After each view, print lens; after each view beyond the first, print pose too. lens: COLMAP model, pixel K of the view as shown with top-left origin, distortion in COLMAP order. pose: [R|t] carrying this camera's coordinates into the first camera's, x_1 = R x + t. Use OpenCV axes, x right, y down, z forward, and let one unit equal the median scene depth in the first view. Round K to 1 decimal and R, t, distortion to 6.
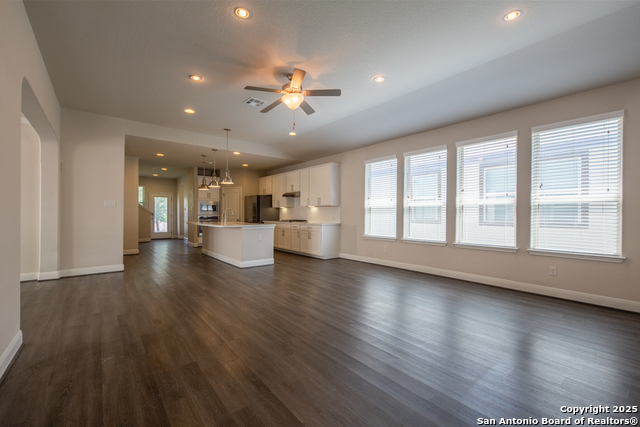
lens RADIAL K [[271.4, 0, 317.0], [0, 271.4, 212.9], [0, 0, 1]] dist [0.000682, 0.000218]
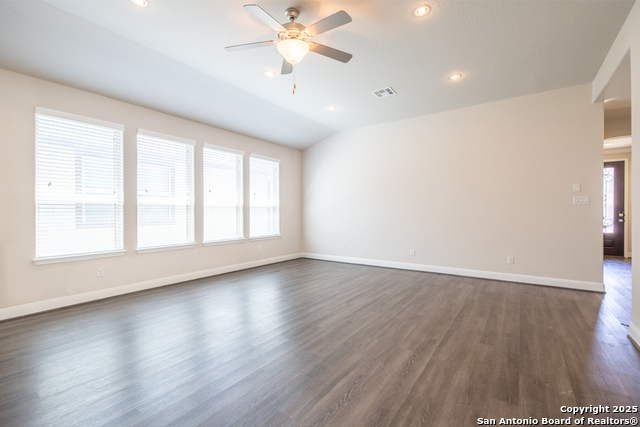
lens RADIAL K [[283.5, 0, 322.6], [0, 283.5, 213.7], [0, 0, 1]] dist [0.005173, 0.000355]
pose [[-0.280967, -0.003564, 0.959711, -0.810843], [0.001111, 0.999991, 0.004039, 0.001899], [-0.959717, 0.002202, -0.280960, 1.137704]]
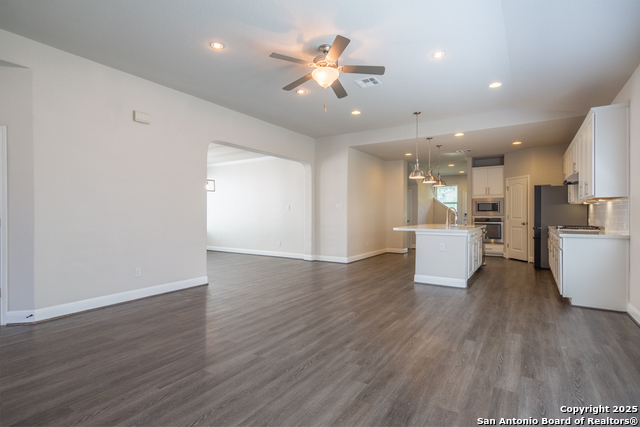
lens RADIAL K [[317.9, 0, 322.6], [0, 317.9, 214.1], [0, 0, 1]] dist [0.015676, -0.000615]
pose [[0.316263, -0.000752, -0.948671, 0.824482], [0.003115, 0.999995, 0.000246, -0.000560], [0.948666, -0.003032, 0.316264, 0.688927]]
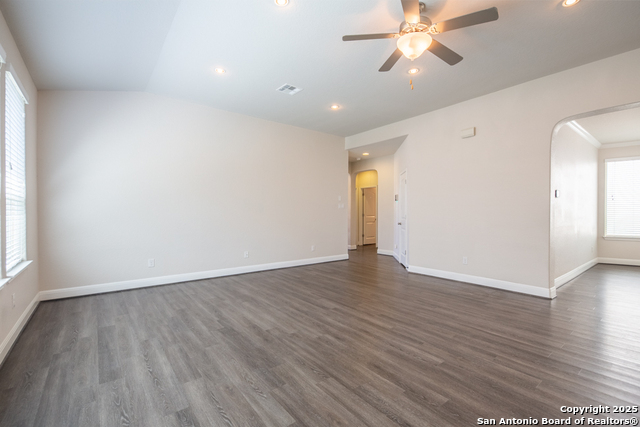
lens RADIAL K [[283.5, 0, 316.5], [0, 283.5, 212.7], [0, 0, 1]] dist [0.005173, 0.000355]
pose [[-0.999909, -0.002141, 0.013315, 0.140102], [-0.002173, 0.999995, -0.002372, 0.001663], [-0.013310, -0.002401, -0.999909, 1.715203]]
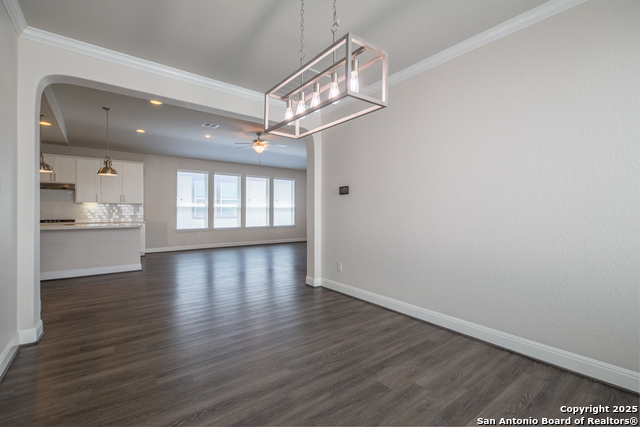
lens RADIAL K [[283.5, 0, 323.9], [0, 283.5, 214.4], [0, 0, 1]] dist [0.005173, 0.000355]
pose [[0.015380, -0.008438, 0.999846, -1.936410], [-0.002710, 0.999960, 0.008480, 0.004131], [-0.999878, -0.002840, 0.015357, 0.548844]]
